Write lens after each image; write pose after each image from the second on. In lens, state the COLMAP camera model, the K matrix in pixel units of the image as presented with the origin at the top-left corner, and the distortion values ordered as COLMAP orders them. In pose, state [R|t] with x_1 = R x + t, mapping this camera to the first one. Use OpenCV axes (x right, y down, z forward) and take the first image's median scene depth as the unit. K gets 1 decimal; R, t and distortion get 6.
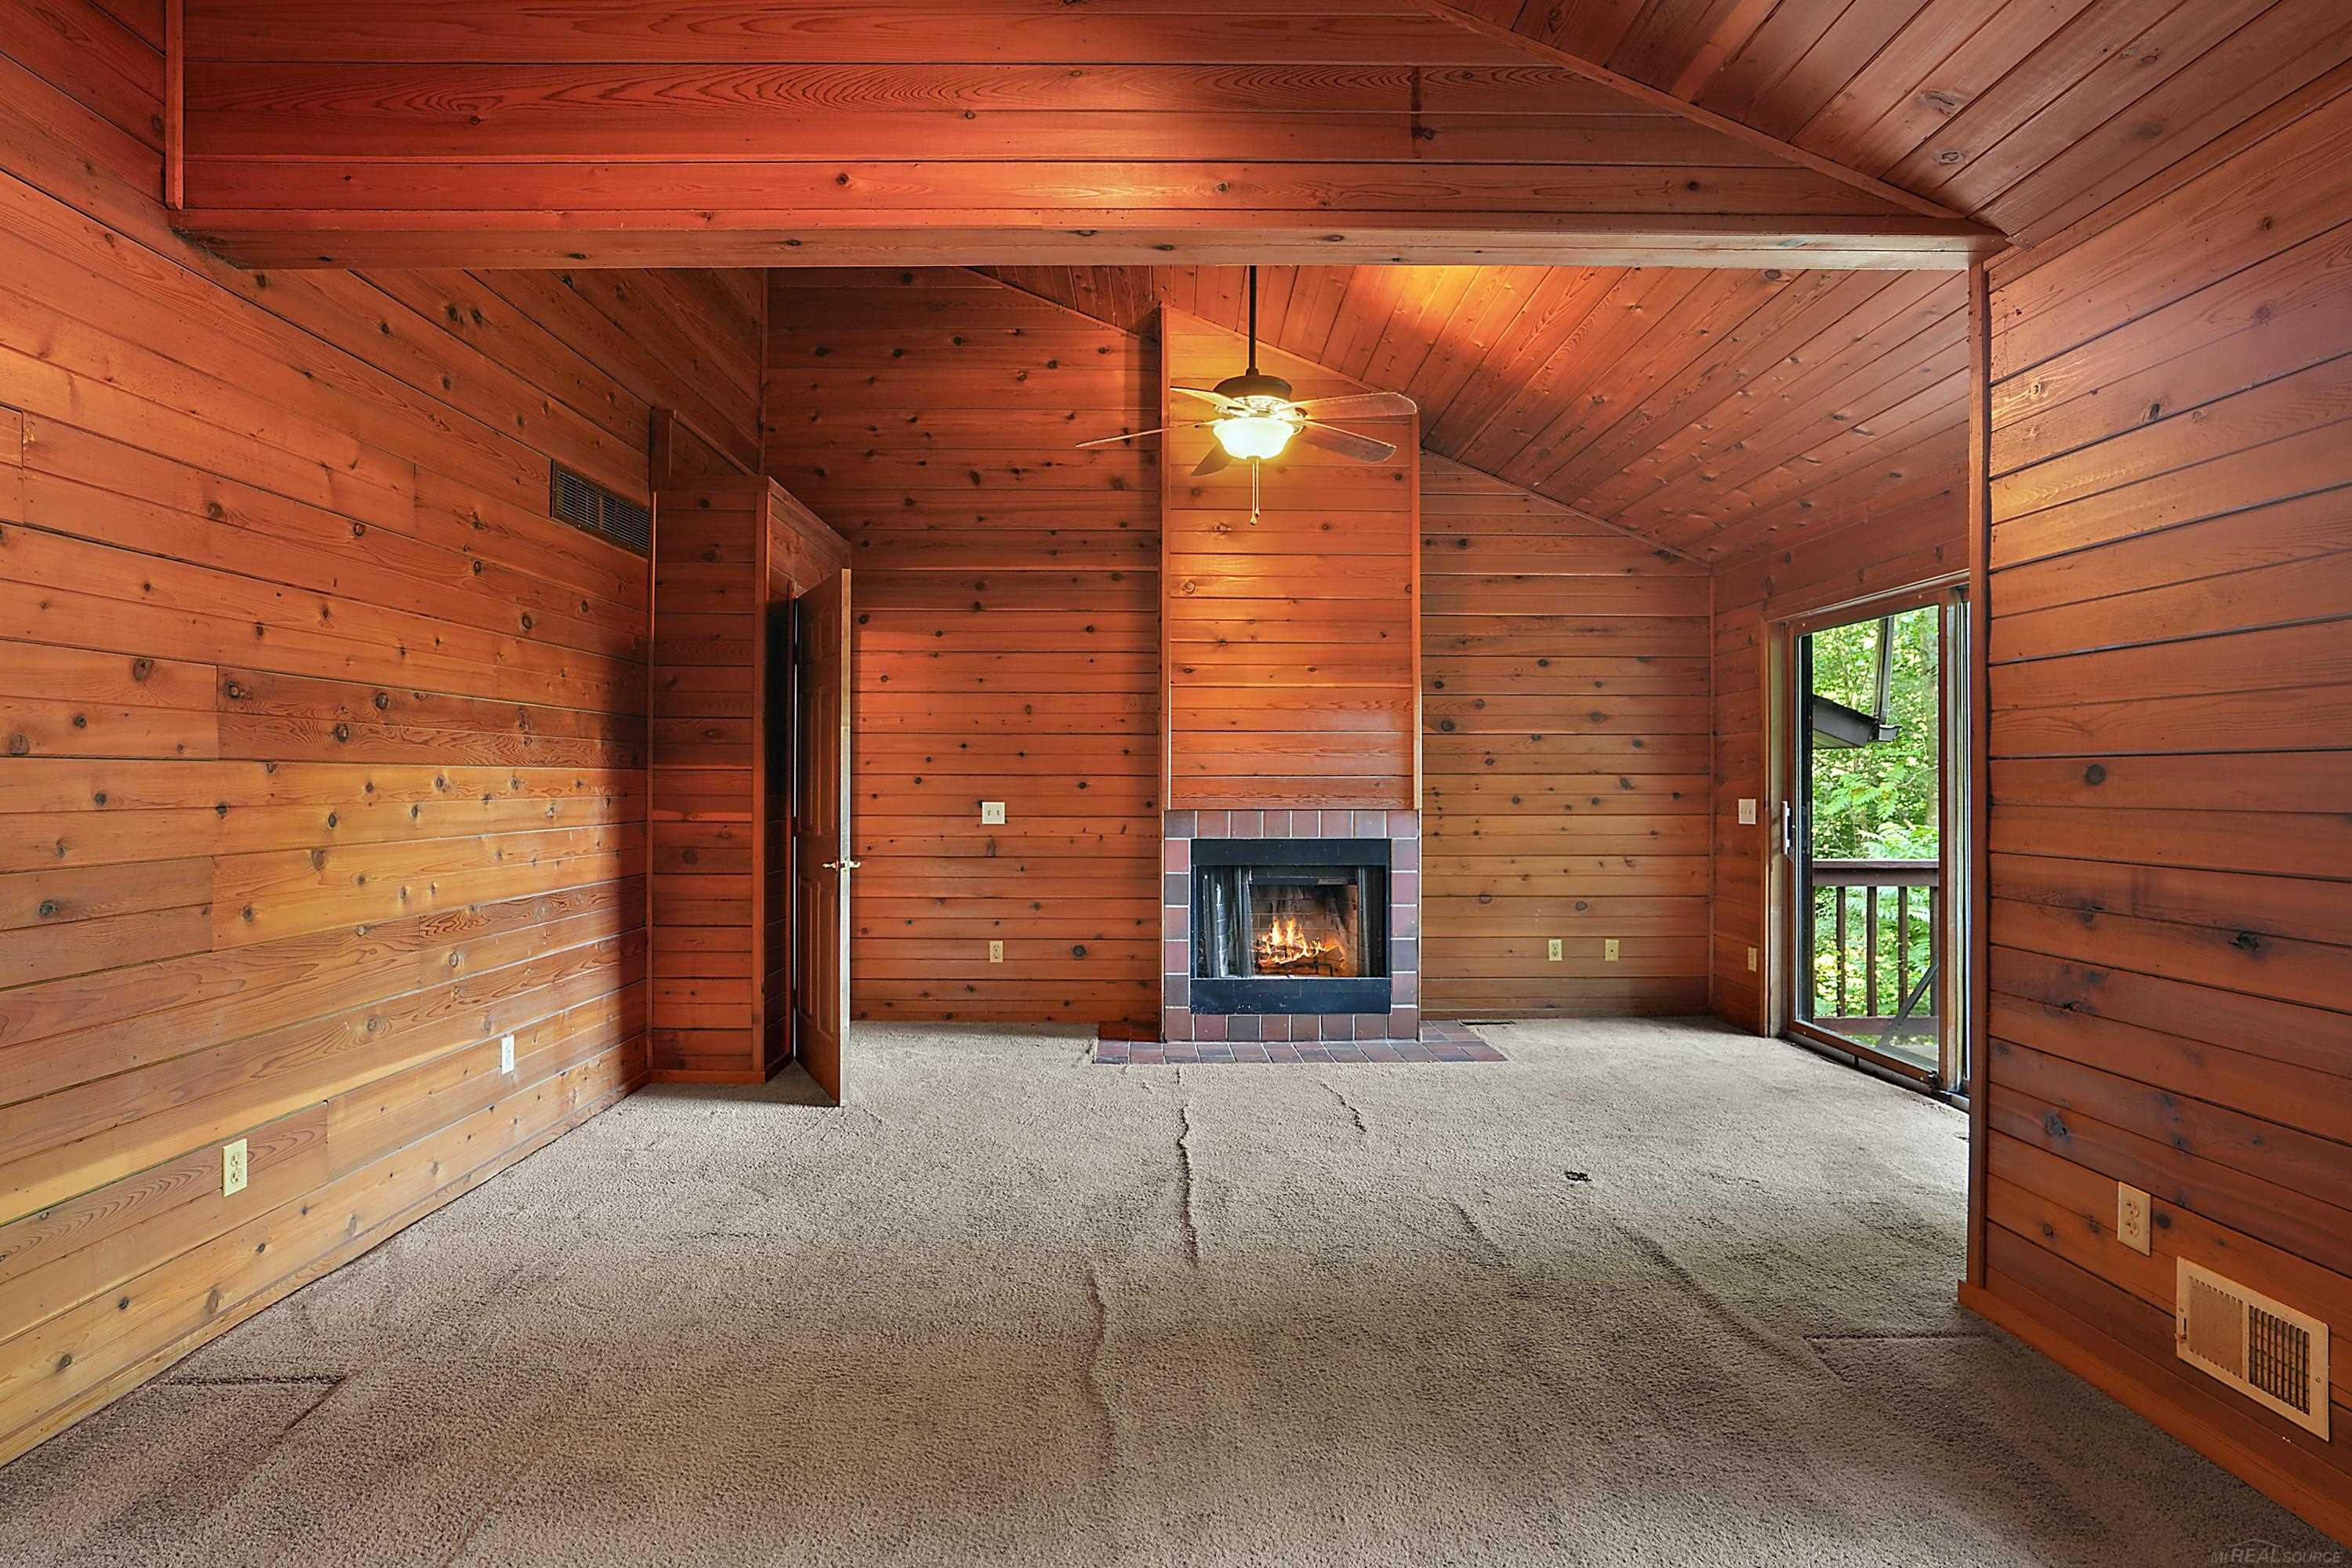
lens RADIAL K [[1261.0, 0, 1181.2], [0, 1261.0, 773.7], [0, 0, 1]] dist [-0.057131, 0.040145]
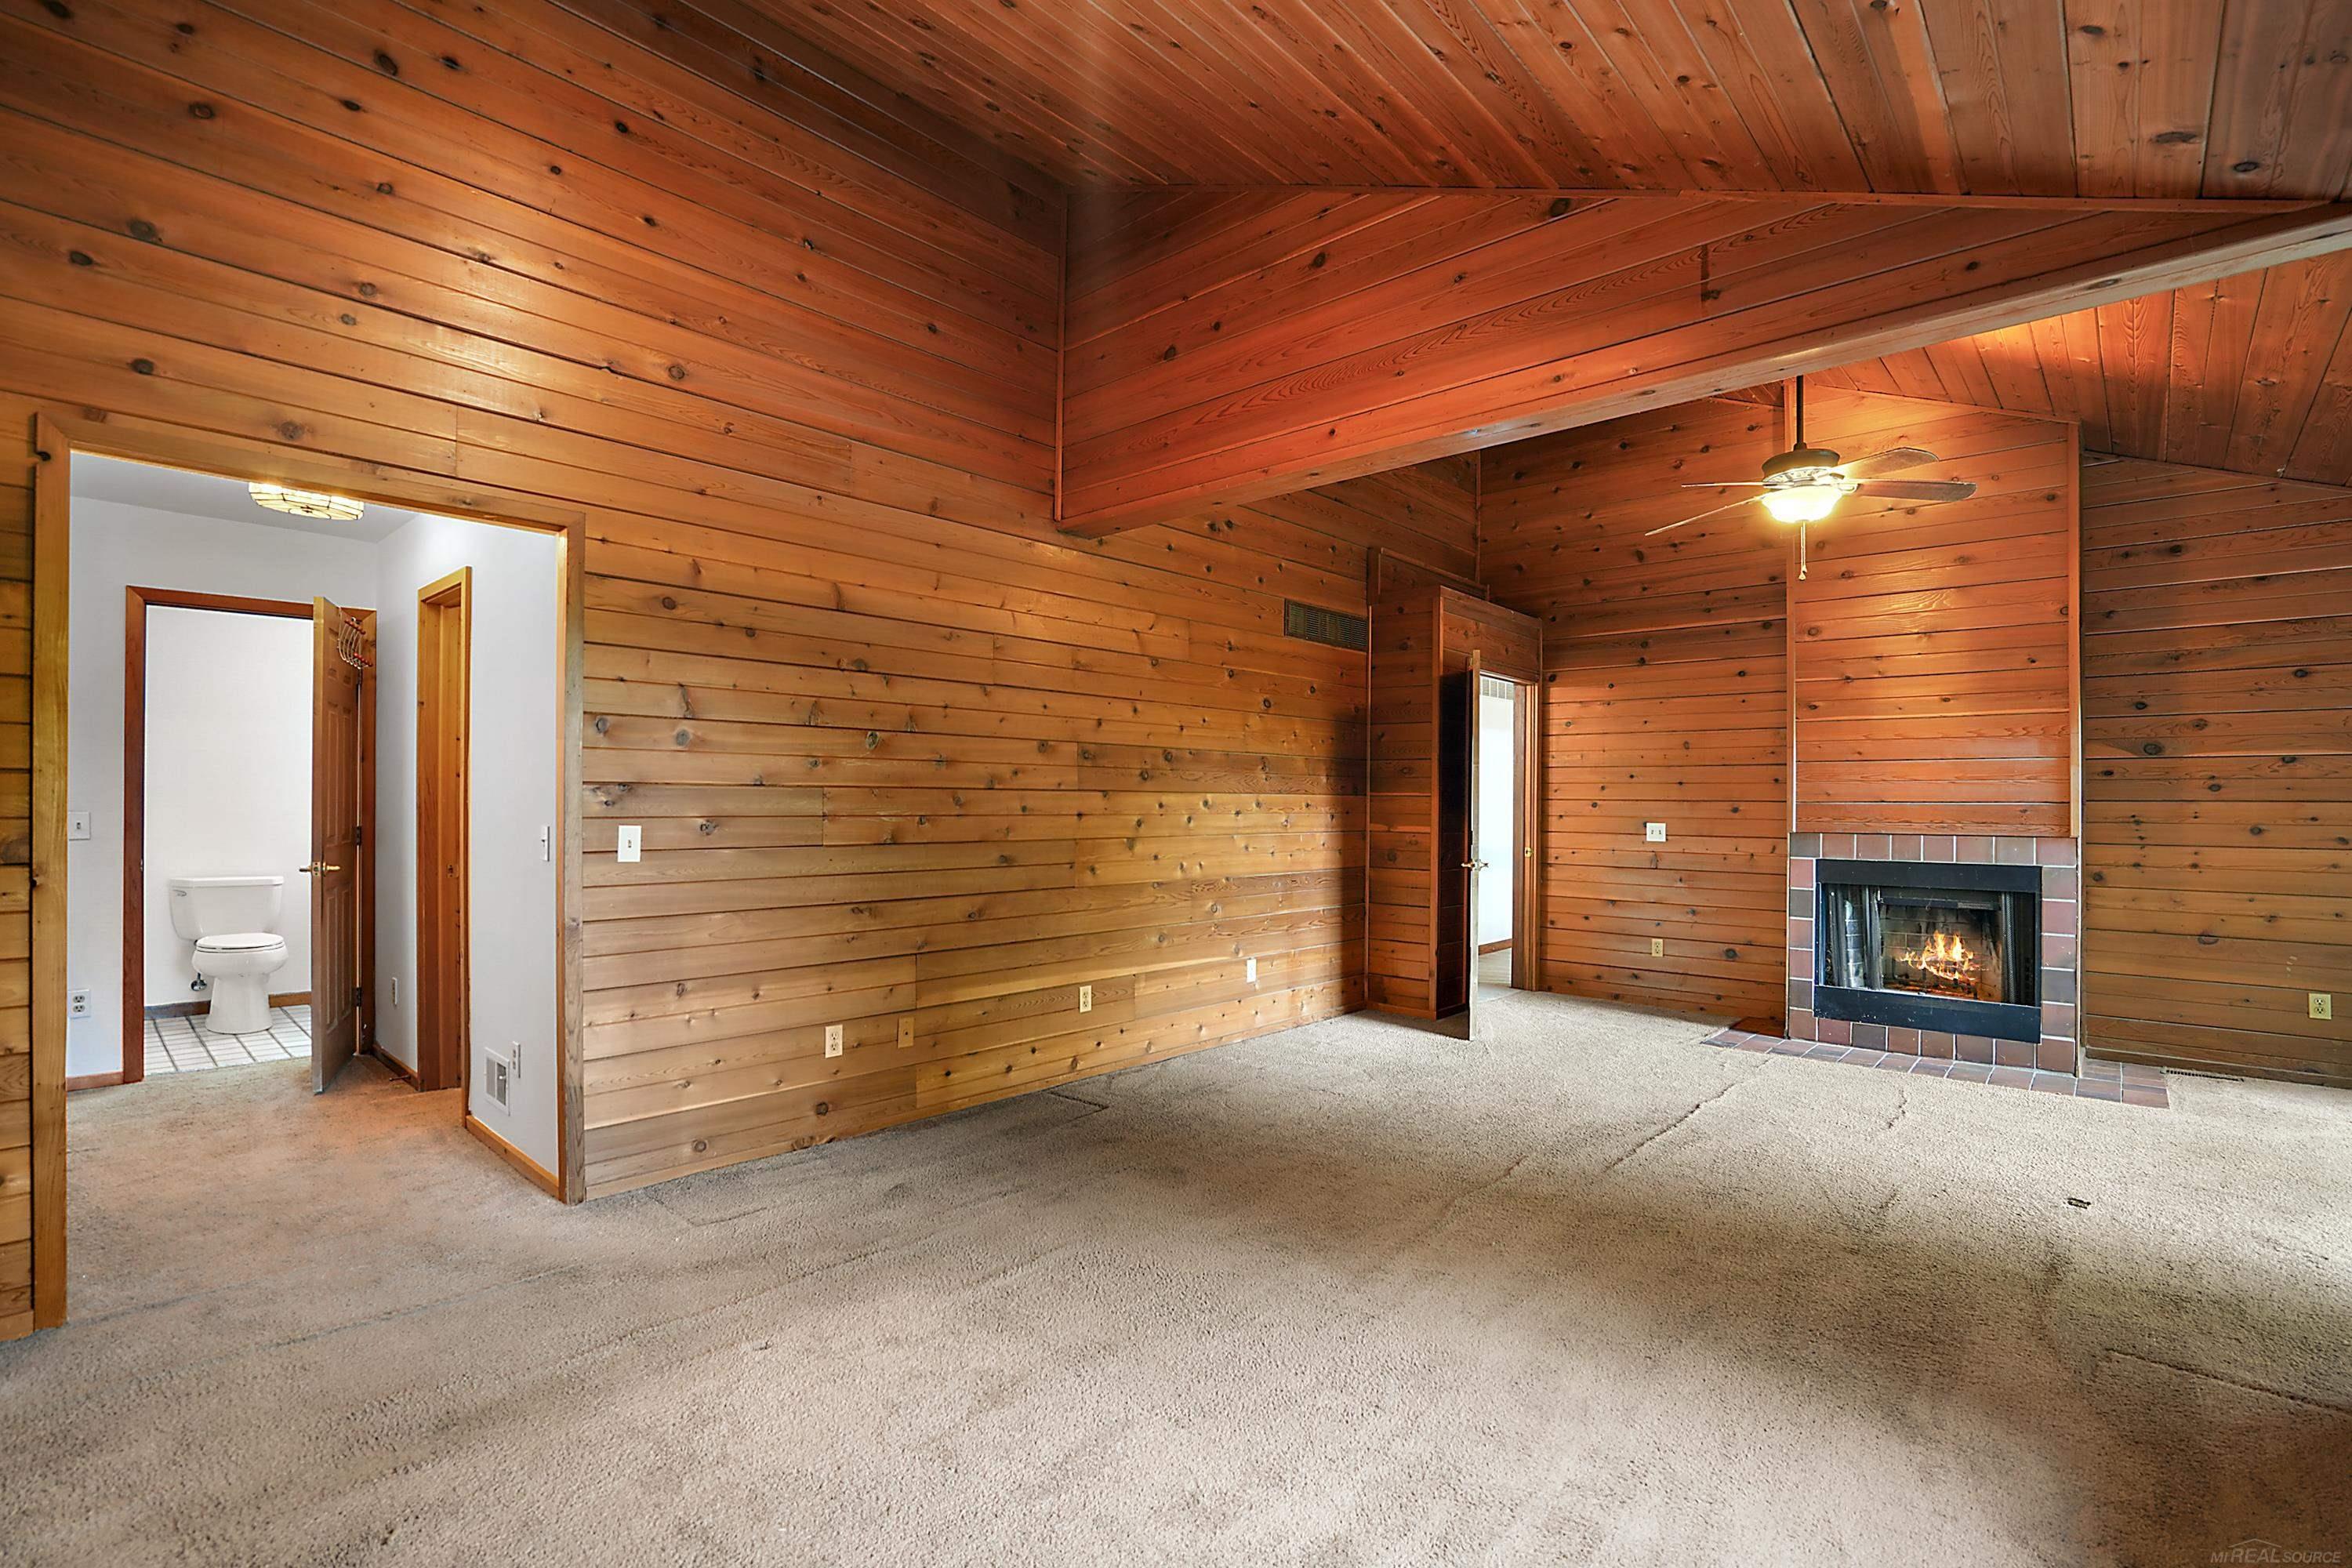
lens RADIAL K [[1093.7, 0, 1166.8], [0, 1093.7, 791.5], [0, 0, 1]] dist [-0.045284, 0.015809]
pose [[0.726167, -0.002348, -0.687514, 0.314339], [-0.002979, 0.999974, -0.006562, 0.000779], [0.687512, 0.006814, 0.726141, -0.102235]]
